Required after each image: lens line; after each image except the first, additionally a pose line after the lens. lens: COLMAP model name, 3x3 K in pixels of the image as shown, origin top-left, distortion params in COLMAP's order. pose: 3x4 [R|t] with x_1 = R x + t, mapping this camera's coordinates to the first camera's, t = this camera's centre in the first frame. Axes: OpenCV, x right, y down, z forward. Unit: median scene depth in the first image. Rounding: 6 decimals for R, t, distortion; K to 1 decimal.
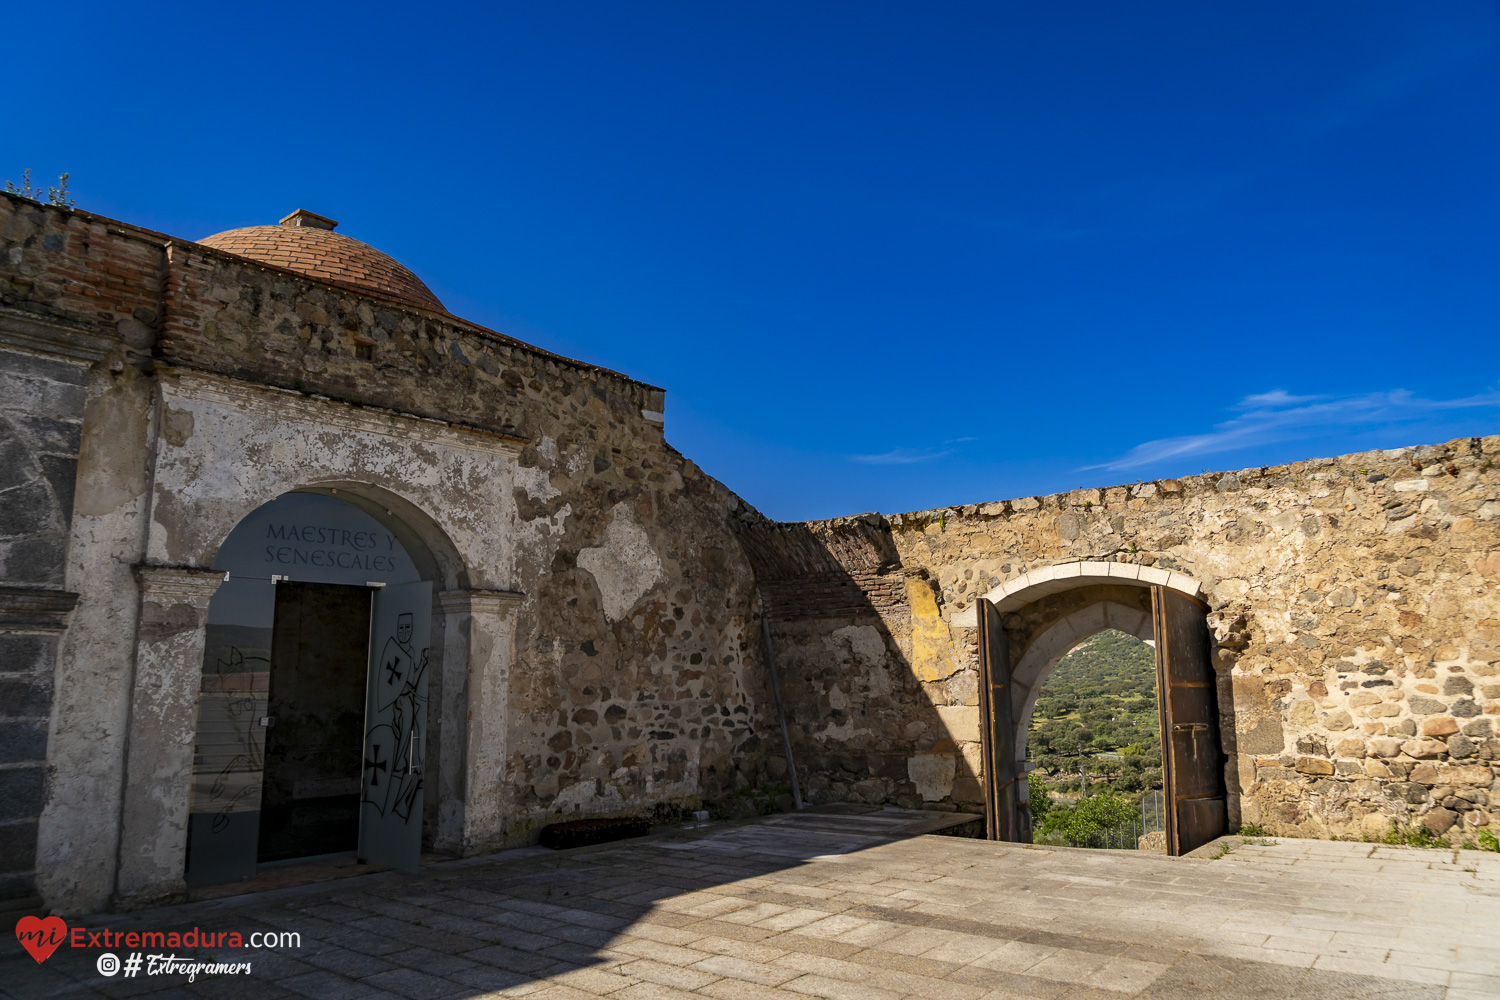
lens RADIAL K [[992.6, 0, 755.7], [0, 992.6, 500.7], [0, 0, 1]] dist [-0.026609, 0.003452]
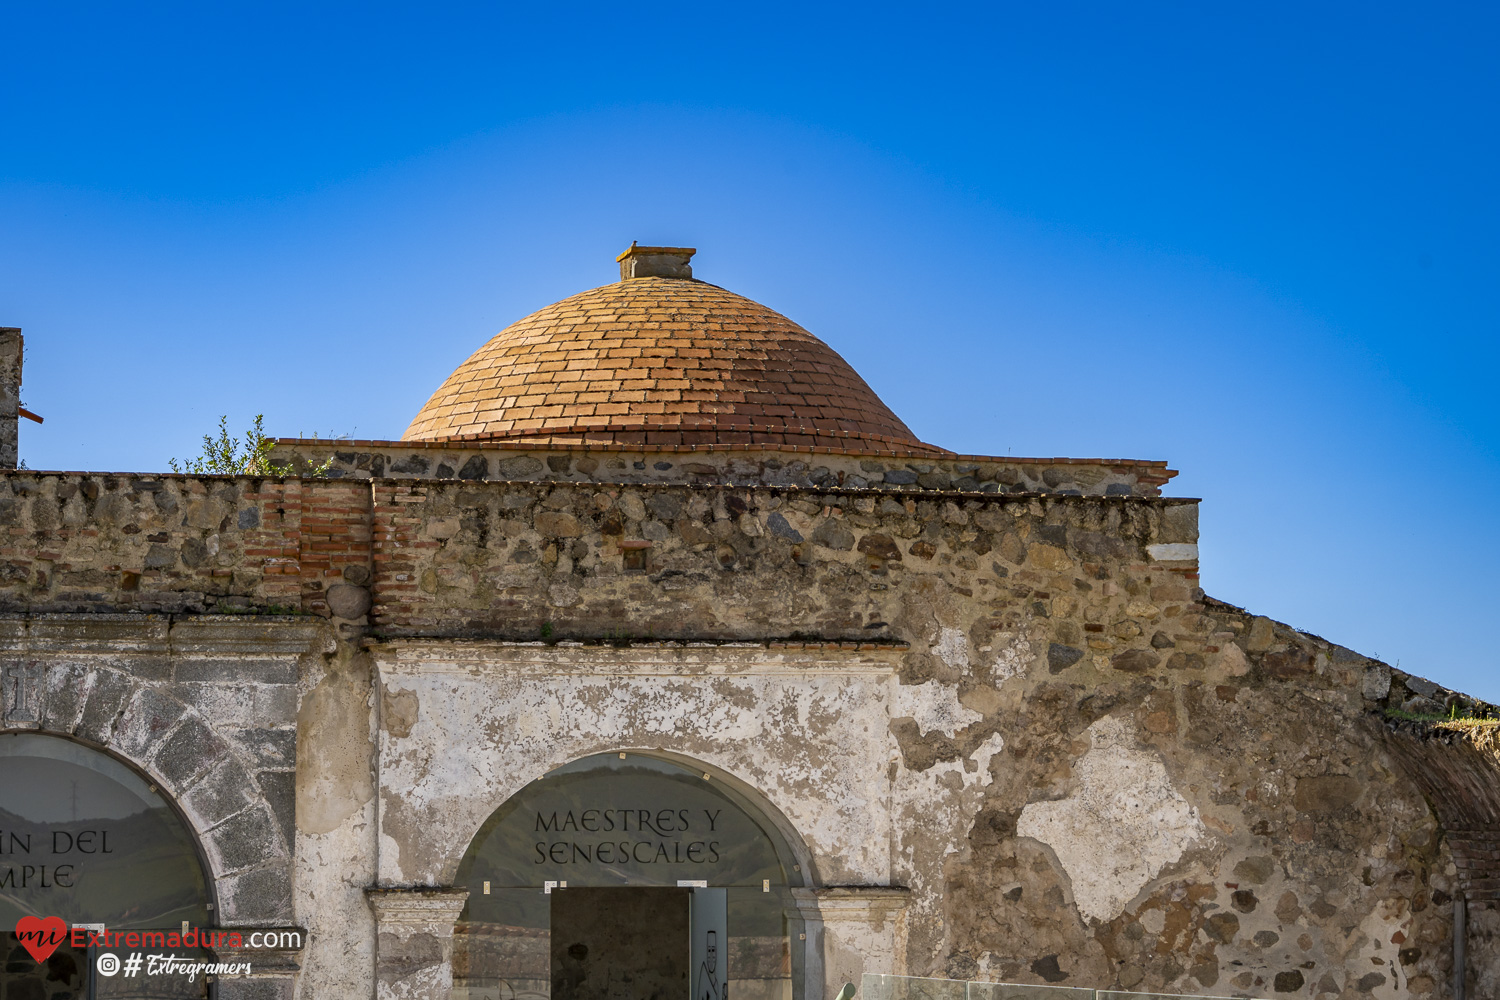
lens RADIAL K [[3376.1, 0, 750.0], [0, 3376.1, 500.0], [0, 0, 1]] dist [0.055703, -0.002387]
pose [[0.812519, -0.058074, -0.580035, 1.000919], [0.097659, 0.994523, 0.037229, -0.257285], [0.574696, -0.086895, 0.813740, -0.850432]]
